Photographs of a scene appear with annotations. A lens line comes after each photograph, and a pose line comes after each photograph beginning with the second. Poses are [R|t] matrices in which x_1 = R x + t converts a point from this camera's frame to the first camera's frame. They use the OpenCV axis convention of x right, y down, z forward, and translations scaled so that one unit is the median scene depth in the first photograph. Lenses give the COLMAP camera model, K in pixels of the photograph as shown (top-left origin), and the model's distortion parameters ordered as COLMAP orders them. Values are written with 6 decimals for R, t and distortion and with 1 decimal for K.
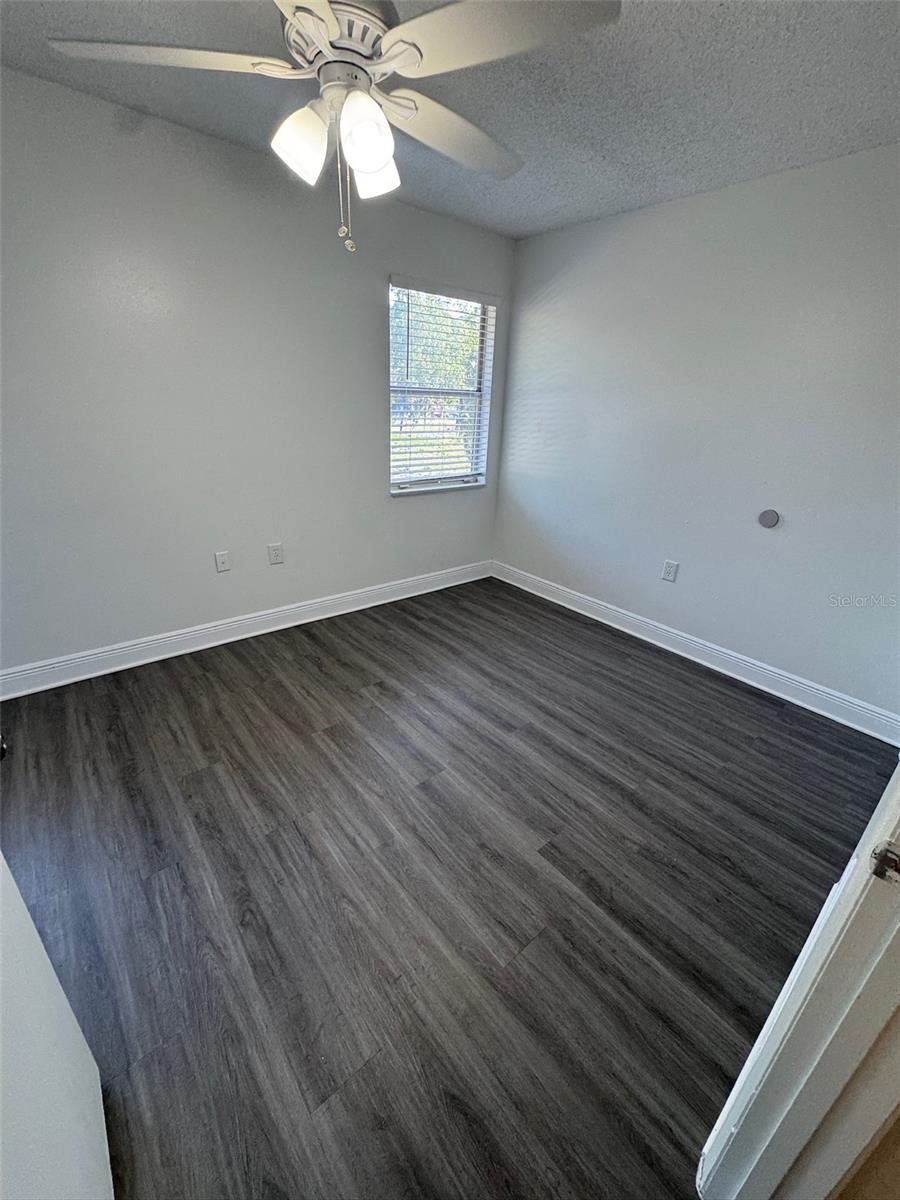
lens RADIAL K [[478.4, 0, 452.6], [0, 478.4, 600.5], [0, 0, 1]] dist [-0.001470, 0.000024]
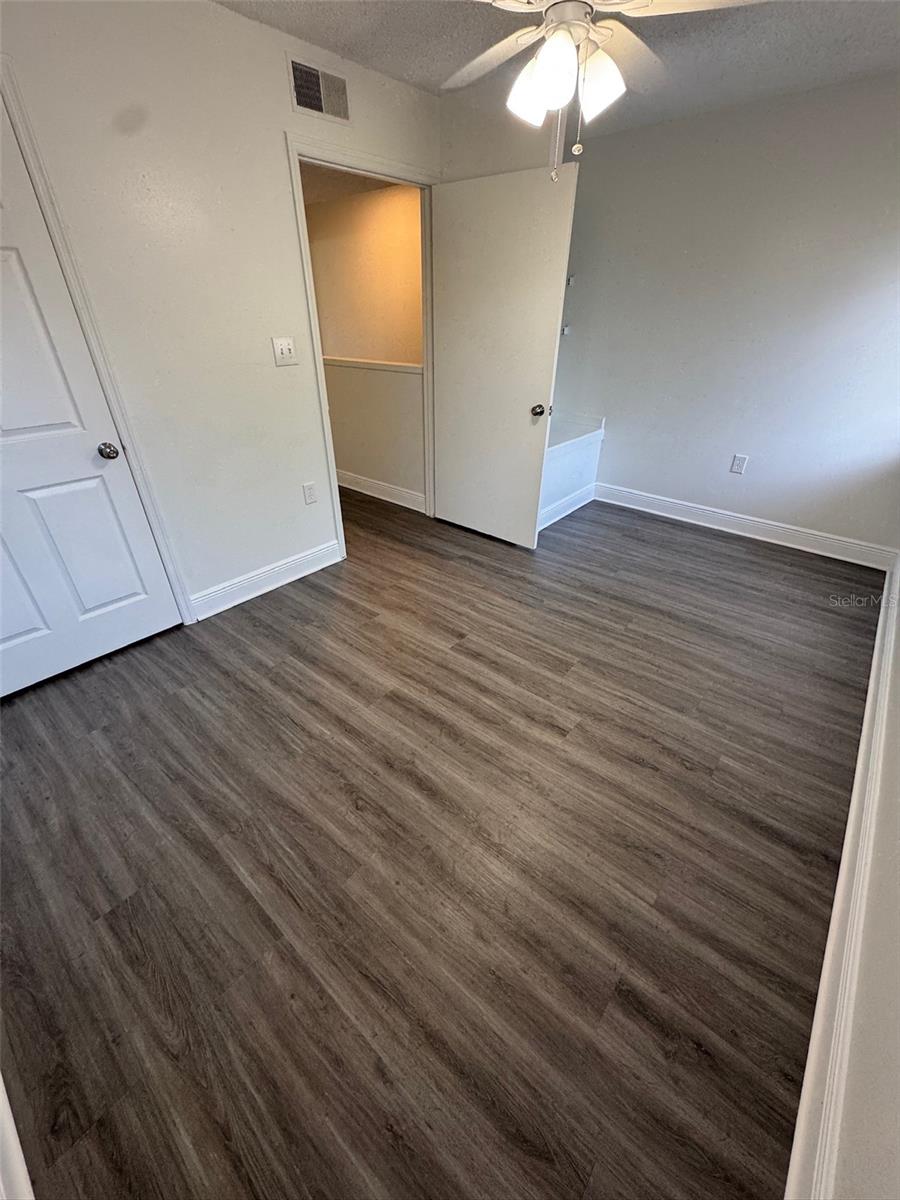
lens RADIAL K [[478.4, 0, 452.6], [0, 478.4, 600.5], [0, 0, 1]] dist [-0.001470, 0.000024]
pose [[-0.983922, 0.047411, -0.172192, 0.159749], [-0.111864, 0.587992, 0.801095, -0.611805], [0.139228, 0.807476, -0.573234, 1.441754]]
